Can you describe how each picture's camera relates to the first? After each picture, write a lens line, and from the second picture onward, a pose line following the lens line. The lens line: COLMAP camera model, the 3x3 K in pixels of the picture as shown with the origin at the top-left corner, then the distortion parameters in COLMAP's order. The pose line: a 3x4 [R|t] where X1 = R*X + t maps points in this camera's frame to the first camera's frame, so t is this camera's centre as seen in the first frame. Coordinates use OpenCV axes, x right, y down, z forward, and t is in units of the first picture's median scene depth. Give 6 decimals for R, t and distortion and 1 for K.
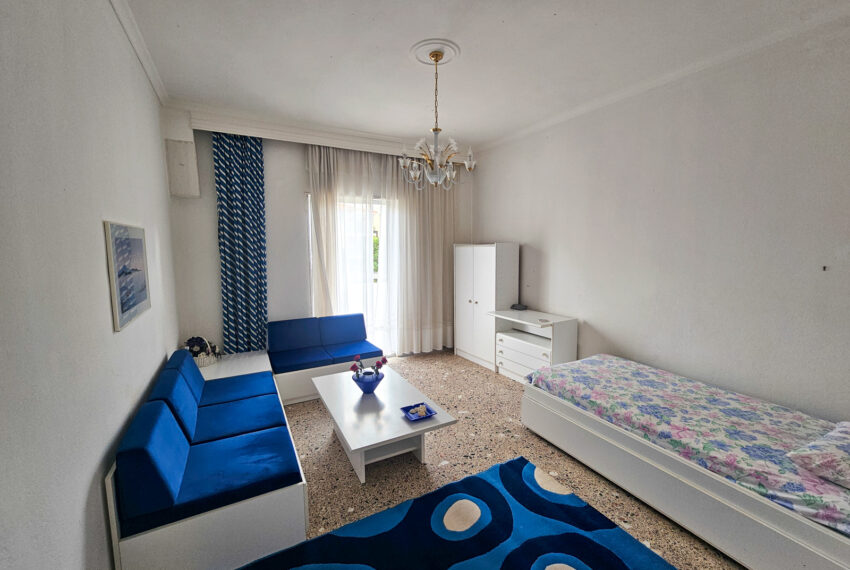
lens RADIAL K [[349.4, 0, 427.0], [0, 349.4, 284.4], [0, 0, 1]] dist [0.002045, 0.001039]
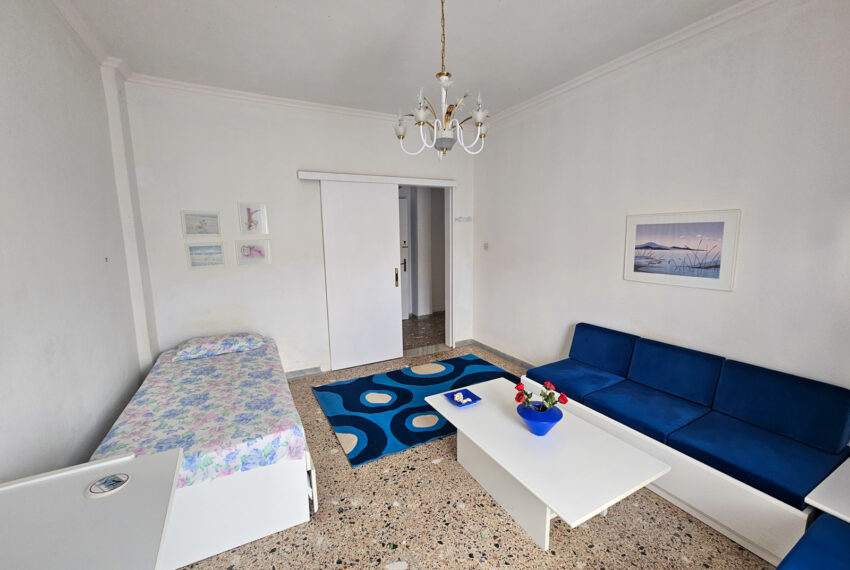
lens RADIAL K [[349.4, 0, 427.0], [0, 349.4, 284.4], [0, 0, 1]] dist [0.002045, 0.001039]
pose [[-0.999801, 0.019966, -0.000159, 0.066715], [0.019241, 0.965569, 0.259433, -0.204961], [0.005333, 0.259378, -0.965761, 1.779524]]
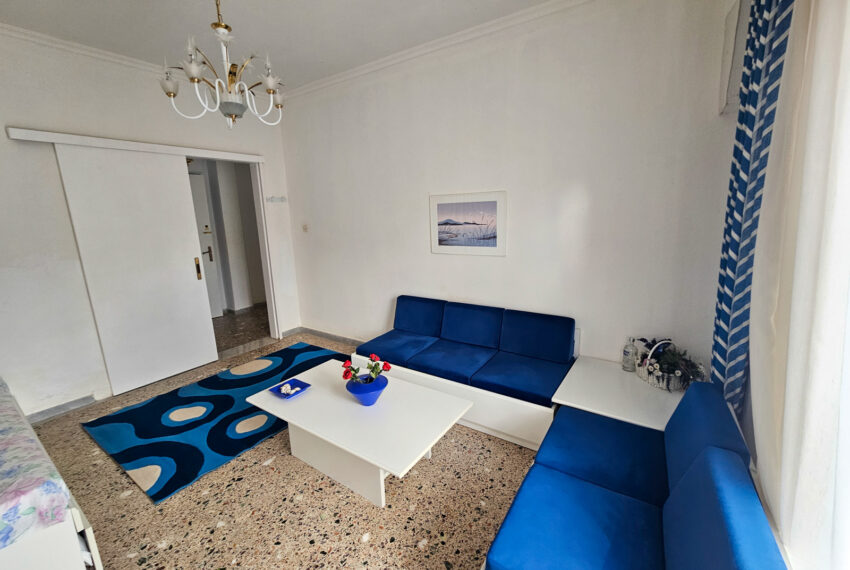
lens RADIAL K [[349.4, 0, 427.0], [0, 349.4, 284.4], [0, 0, 1]] dist [0.002045, 0.001039]
pose [[-0.884135, 0.126970, -0.449648, 0.035811], [-0.019638, 0.951419, 0.307272, -0.197841], [0.466818, 0.280500, -0.838690, 1.786253]]
